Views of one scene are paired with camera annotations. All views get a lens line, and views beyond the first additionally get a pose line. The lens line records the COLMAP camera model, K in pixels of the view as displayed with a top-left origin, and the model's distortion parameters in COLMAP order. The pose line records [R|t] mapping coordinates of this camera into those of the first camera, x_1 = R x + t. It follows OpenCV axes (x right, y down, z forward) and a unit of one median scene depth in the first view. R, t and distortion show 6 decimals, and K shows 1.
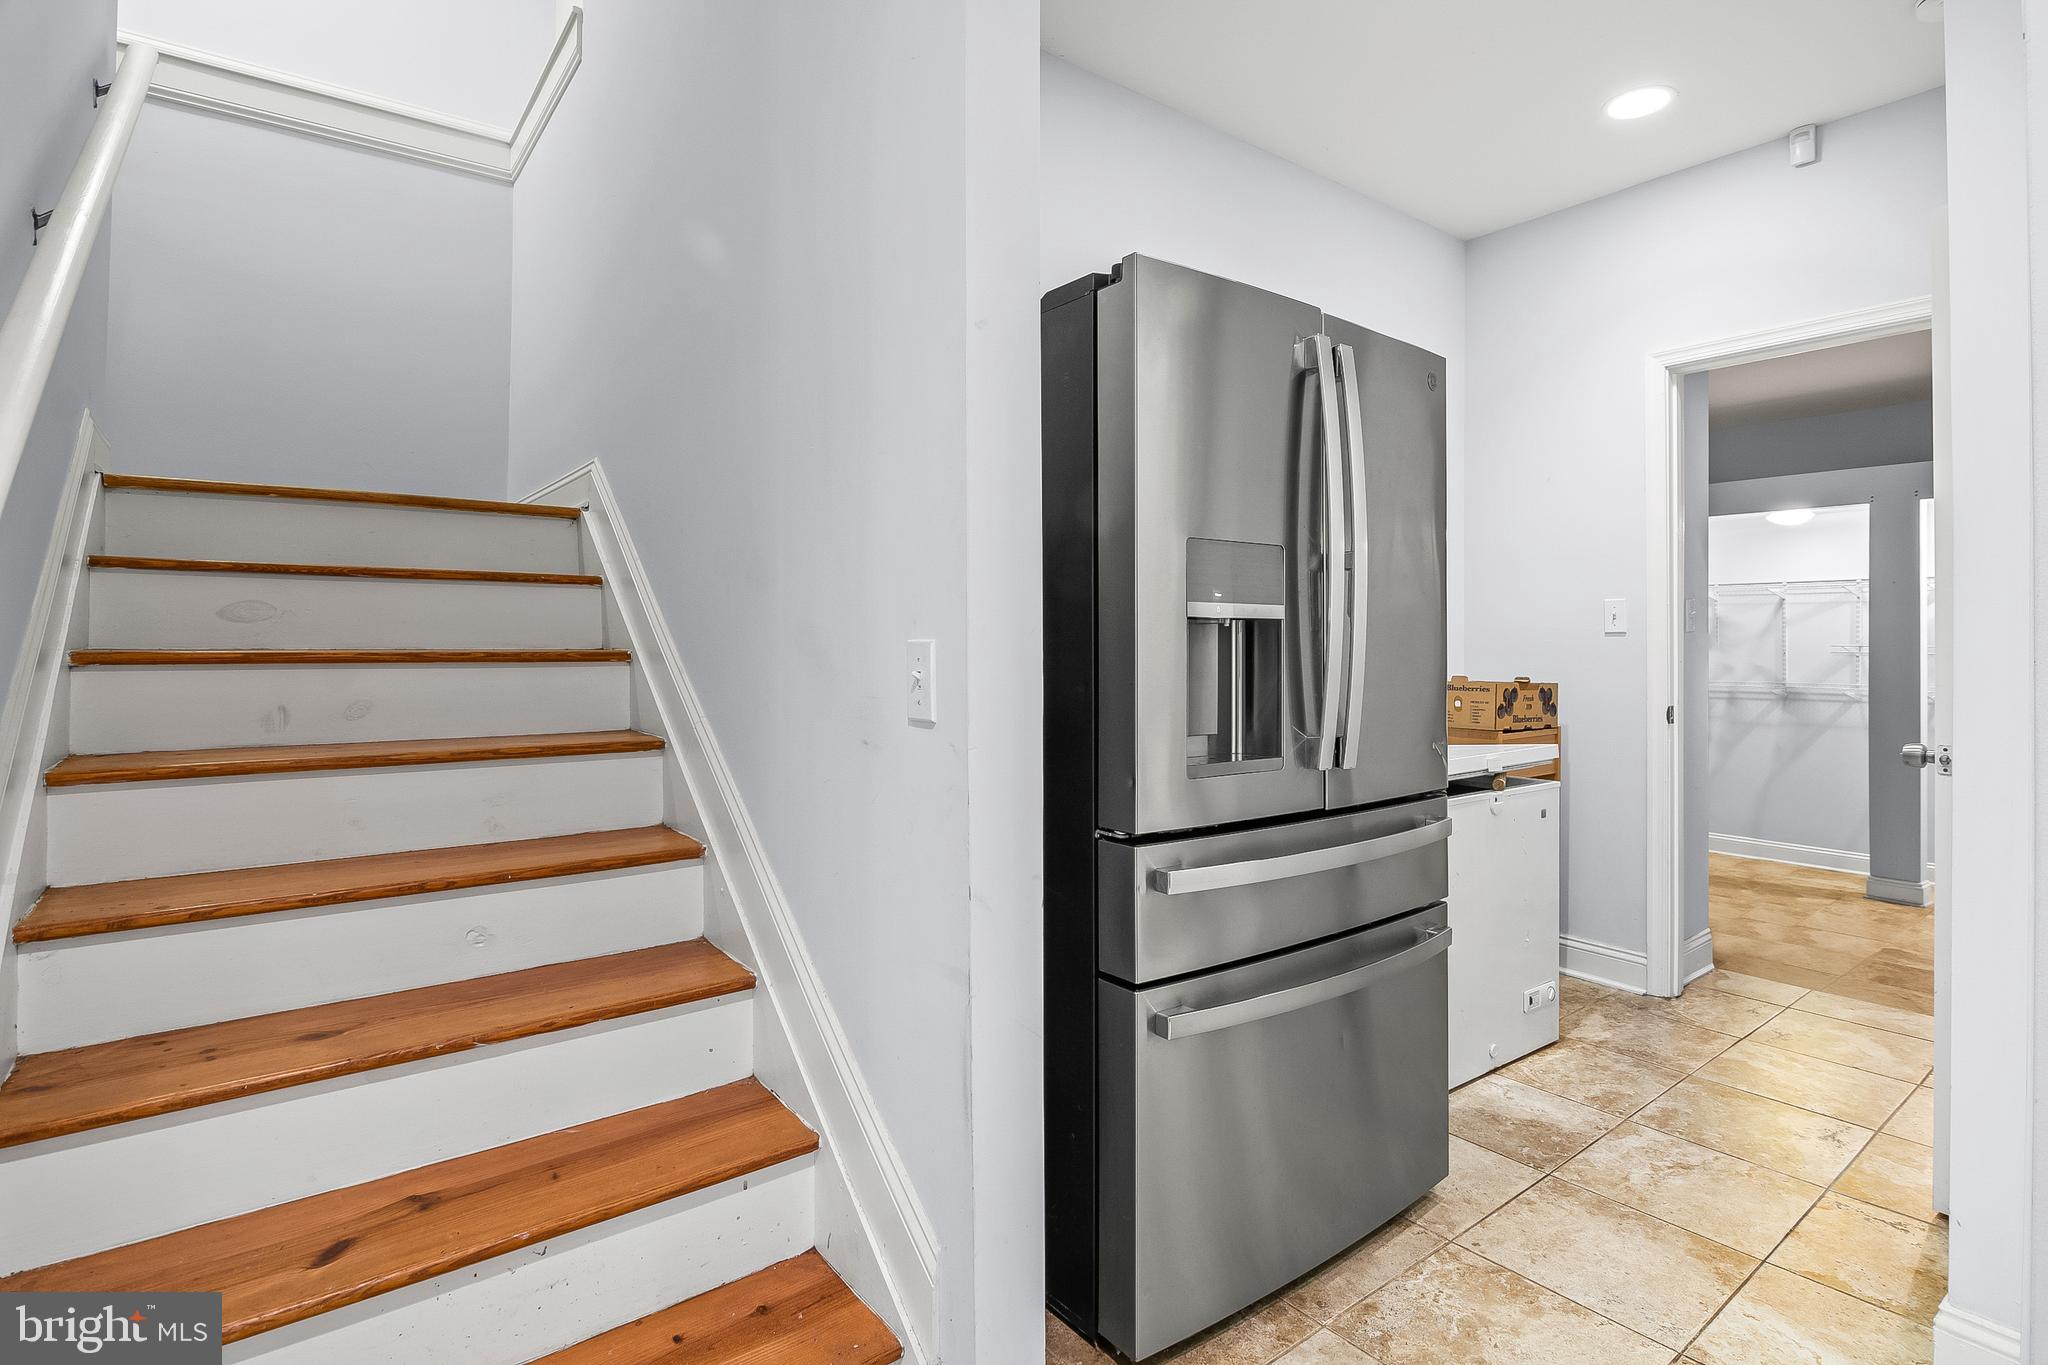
lens RADIAL K [[991.7, 0, 1053.4], [0, 991.7, 630.1], [0, 0, 1]] dist [-0.004226, -0.005470]
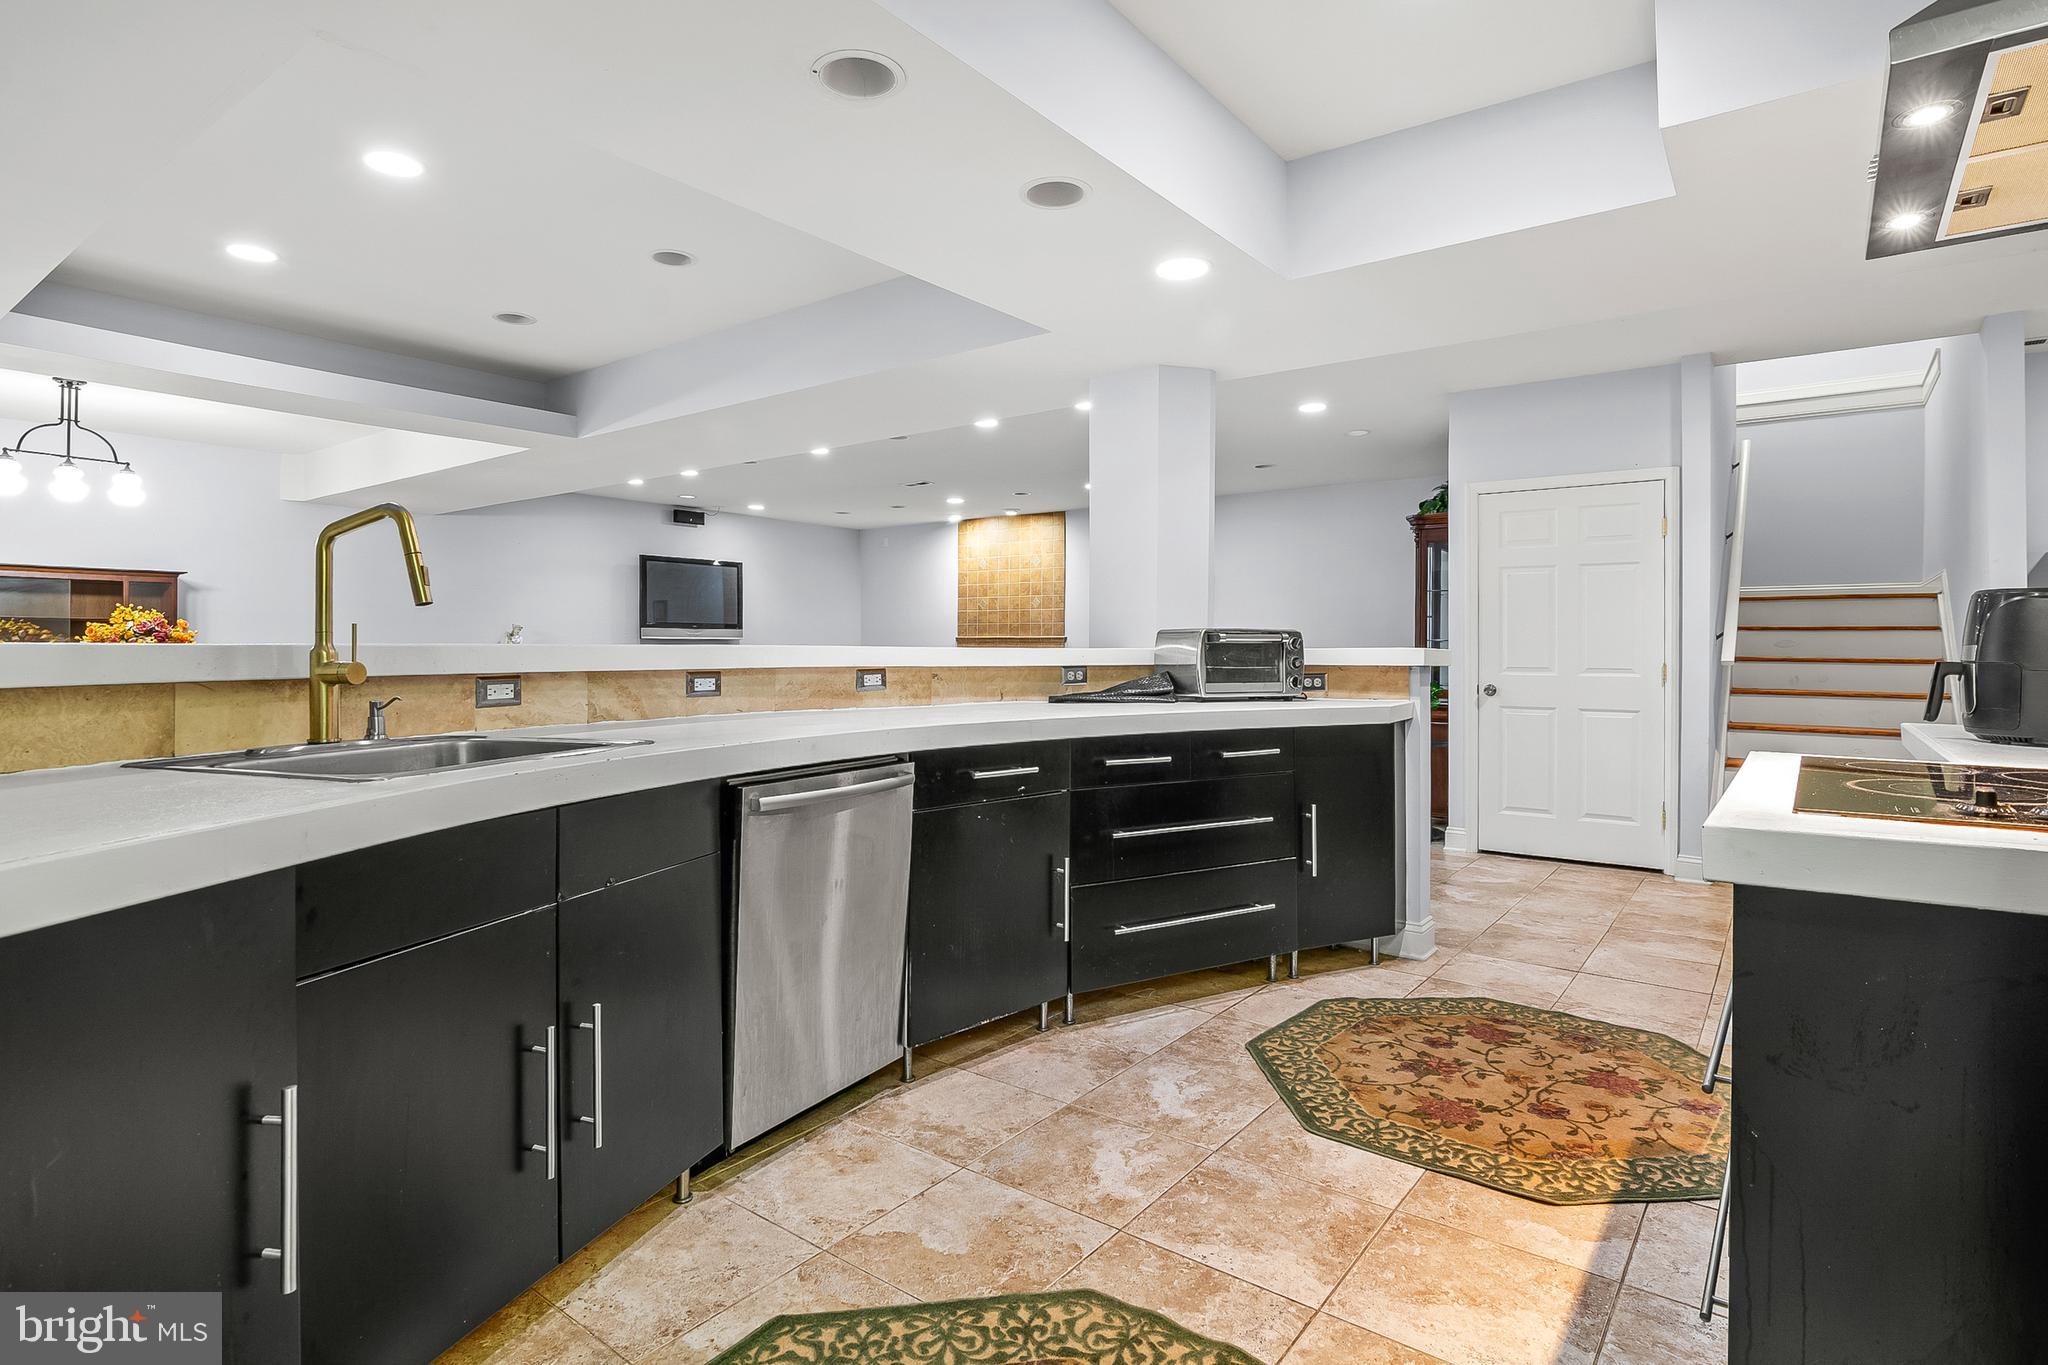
lens RADIAL K [[1039.7, 0, 1019.2], [0, 1039.7, 653.1], [0, 0, 1]] dist [-0.005434, -0.001907]
pose [[0.255472, 0.001372, -0.966815, 1.789976], [0.004793, 0.999985, 0.002685, -0.013457], [0.966805, -0.005320, 0.255462, -2.266243]]
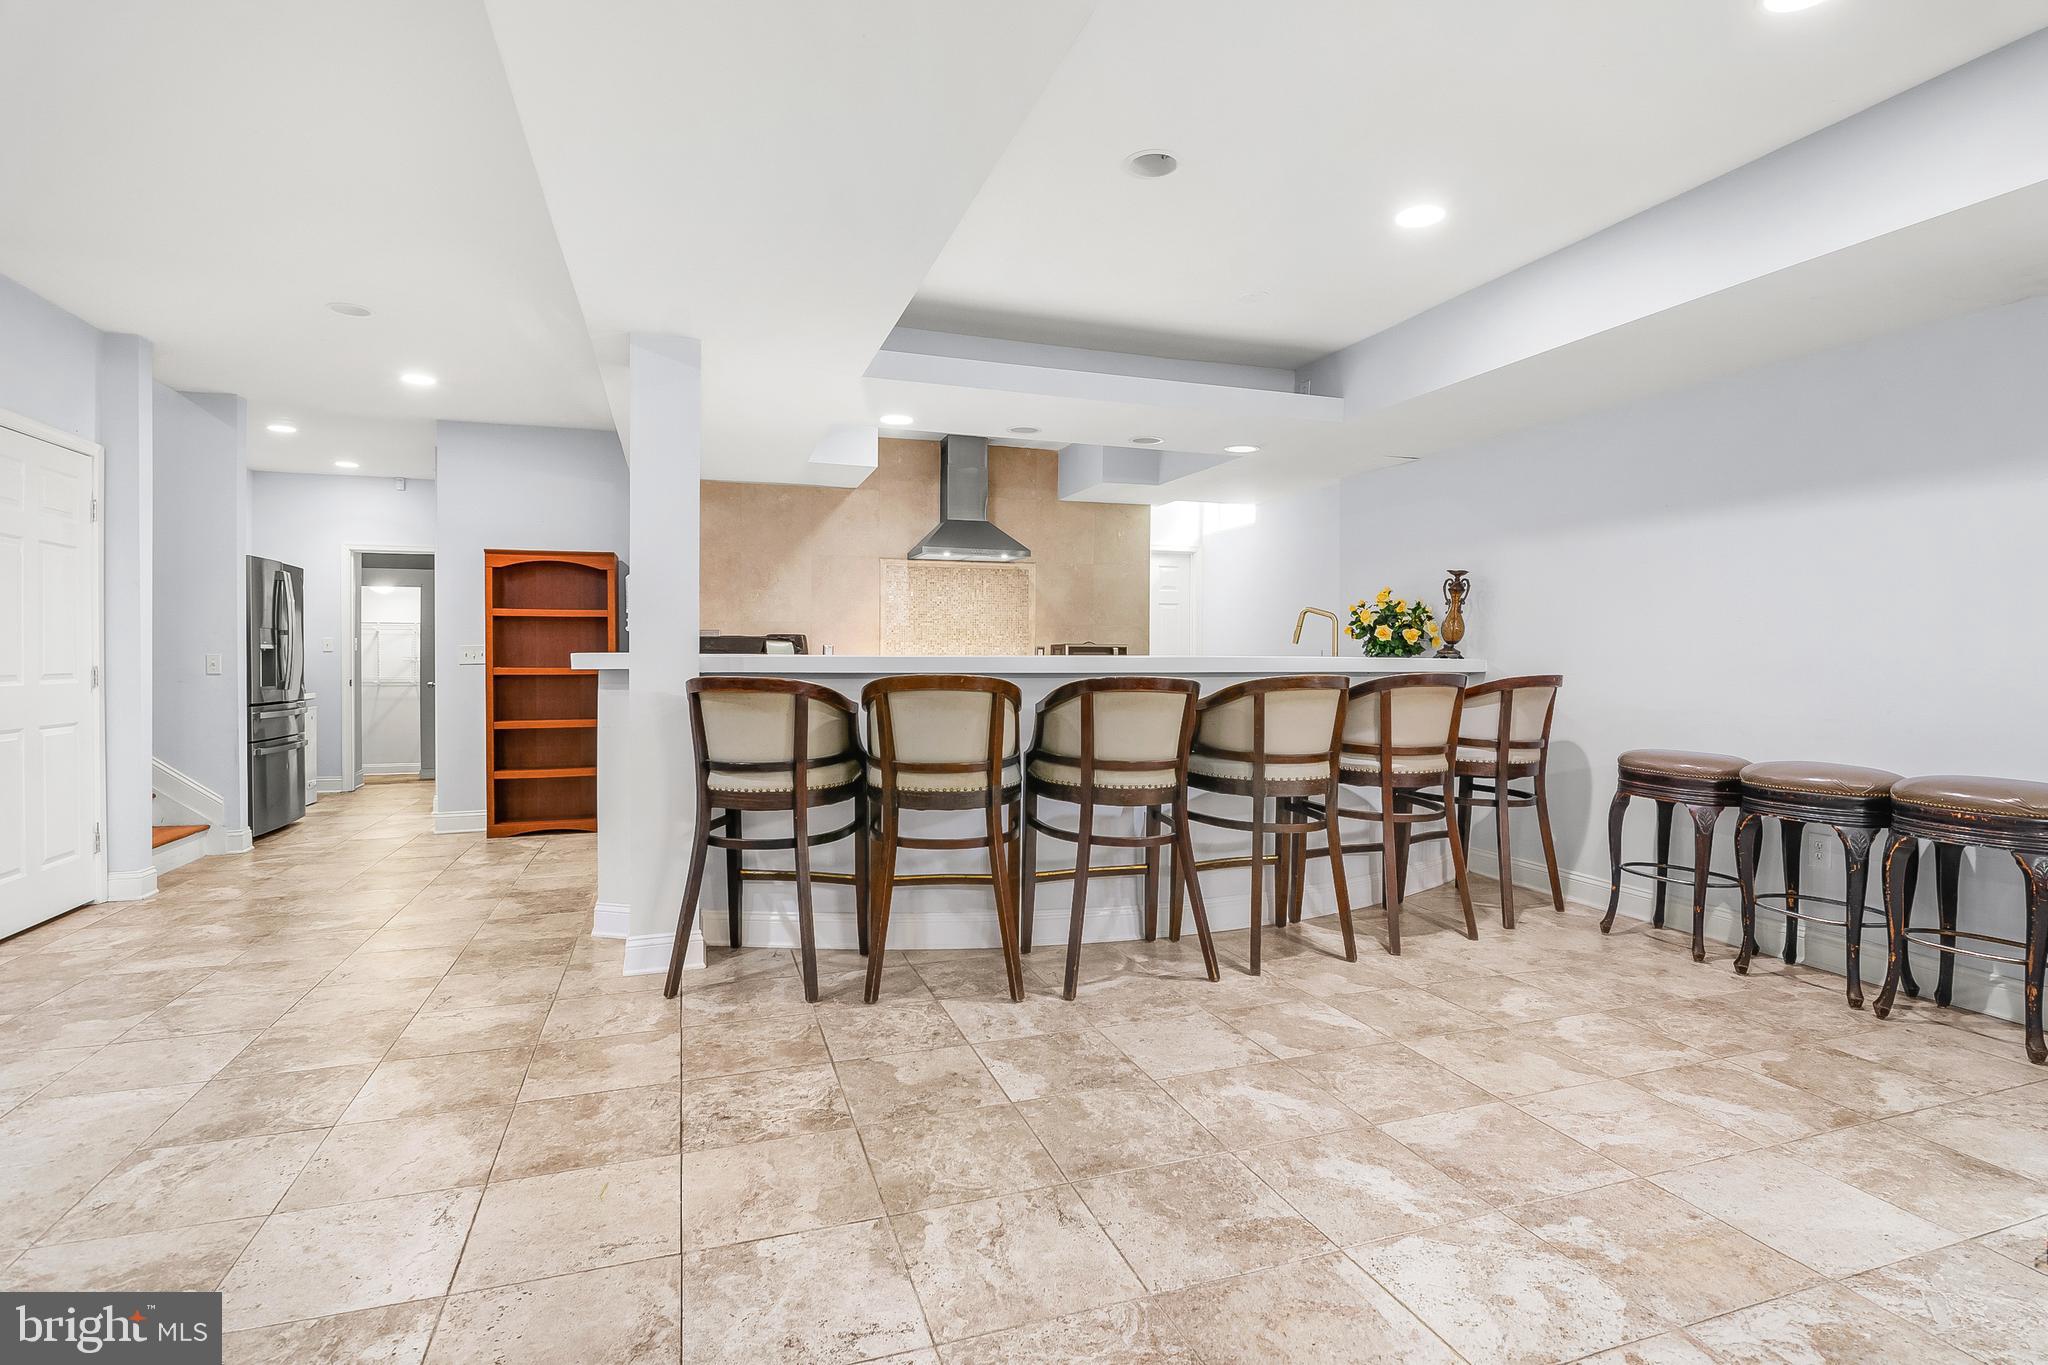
lens RADIAL K [[991.7, 0, 1030.8], [0, 991.7, 663.4], [0, 0, 1]] dist [-0.004226, -0.005470]
pose [[0.323251, -0.008757, 0.946273, -2.286065], [-0.010835, 0.999857, 0.012954, -0.033326], [-0.946251, -0.014440, 0.323111, -2.786907]]
